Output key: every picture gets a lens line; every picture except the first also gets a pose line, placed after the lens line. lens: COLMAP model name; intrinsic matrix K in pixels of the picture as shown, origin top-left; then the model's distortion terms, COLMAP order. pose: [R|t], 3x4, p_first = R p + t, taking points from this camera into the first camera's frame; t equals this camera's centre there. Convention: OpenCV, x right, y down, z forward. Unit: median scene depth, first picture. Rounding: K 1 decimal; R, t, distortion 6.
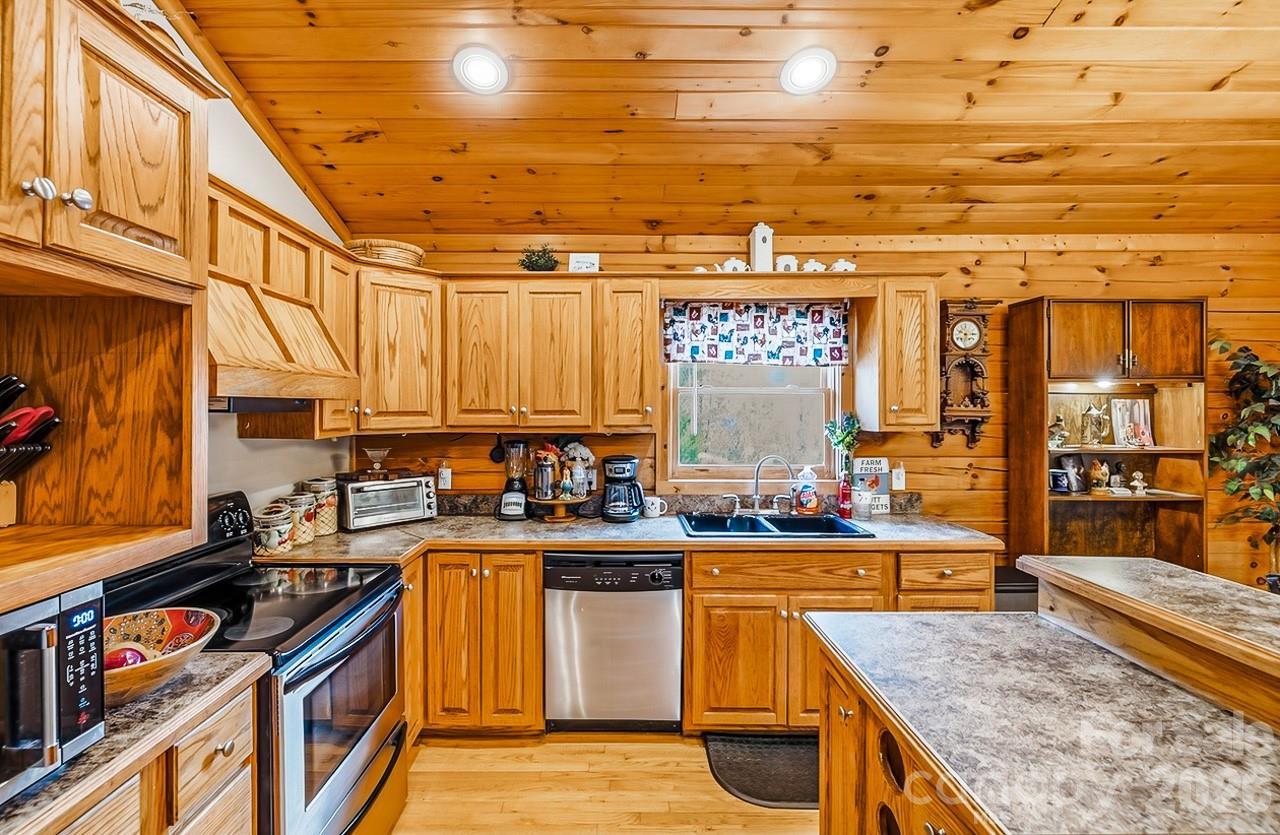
lens RADIAL K [[555.1, 0, 620.5], [0, 555.1, 408.1], [0, 0, 1]] dist [-0.000745, 0.000029]
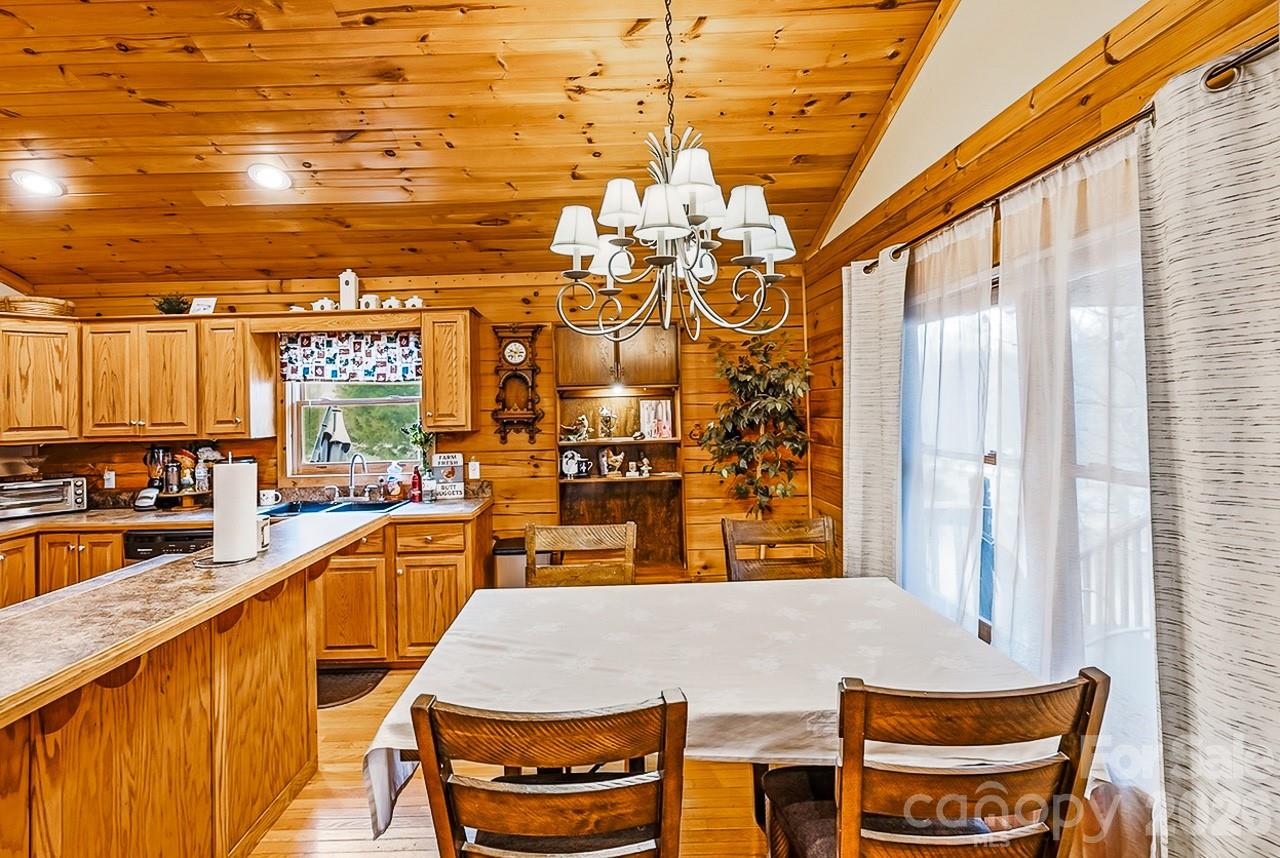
lens RADIAL K [[594.5, 0, 613.0], [0, 594.5, 395.2], [0, 0, 1]] dist [-0.001962, -0.000080]
pose [[0.999621, -0.027533, 0.000576, 0.842350], [0.027539, 0.999316, -0.024661, 0.002370], [0.000104, 0.024667, 0.999696, -0.343015]]
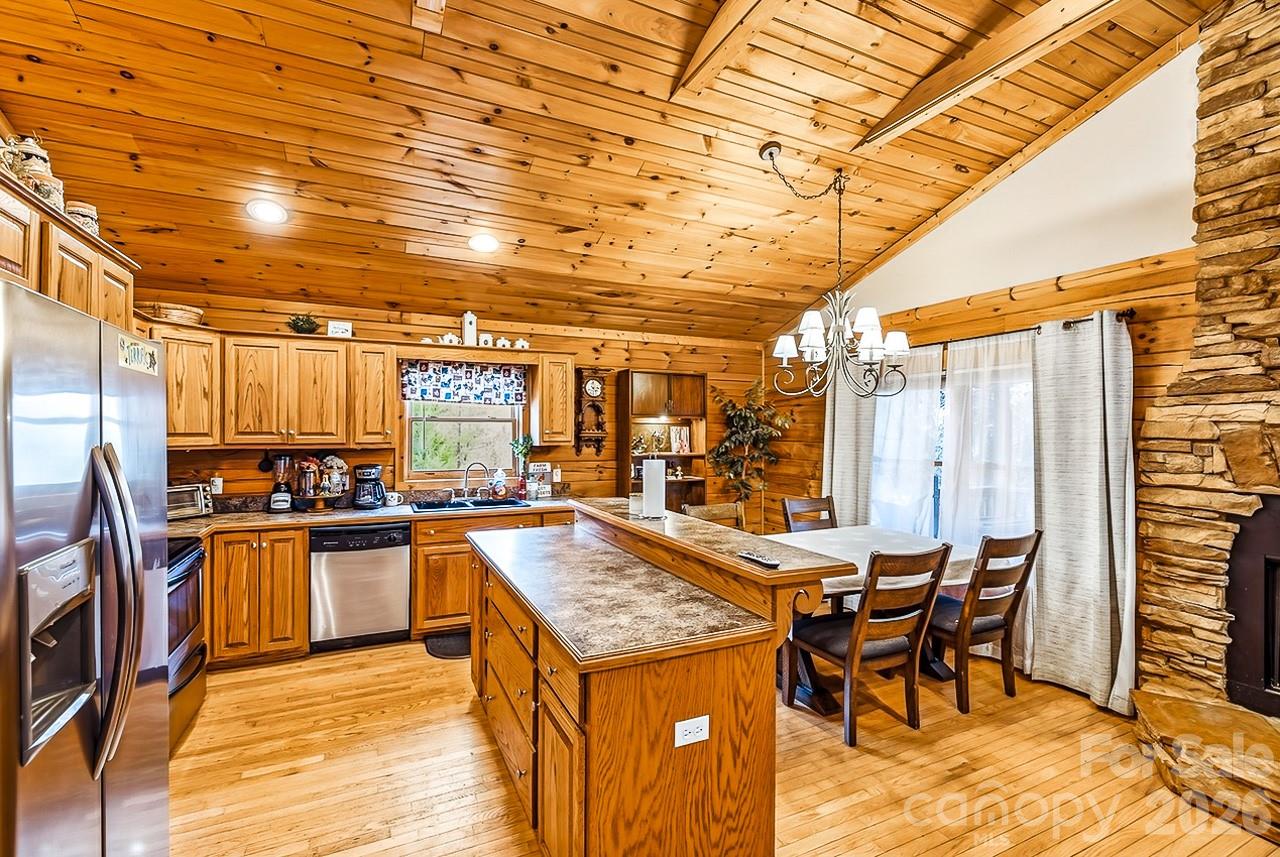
lens RADIAL K [[550.1, 0, 625.9], [0, 550.1, 429.0], [0, 0, 1]] dist [-0.000149, -0.000259]
pose [[0.908390, 0.004179, 0.418103, 0.010912], [-0.002652, 0.999988, -0.004233, -0.001188], [-0.418115, 0.002737, 0.908390, -0.567553]]
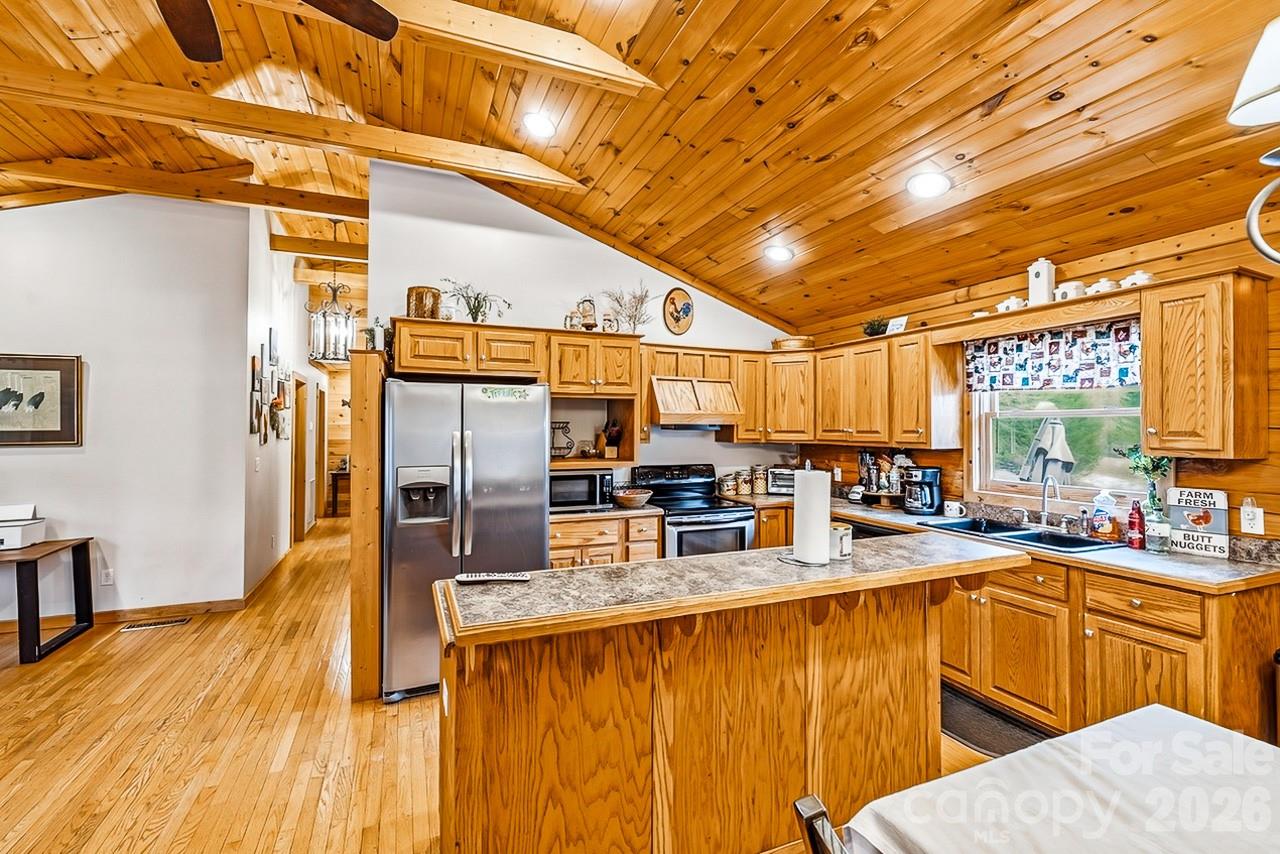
lens RADIAL K [[551.5, 0, 622.8], [0, 551.5, 416.3], [0, 0, 1]] dist [0.000892, -0.000190]
pose [[0.372523, -0.017933, -0.927850, 0.934940], [-0.006337, 0.999741, -0.021867, 0.001628], [0.928001, 0.014026, 0.372313, -0.146928]]
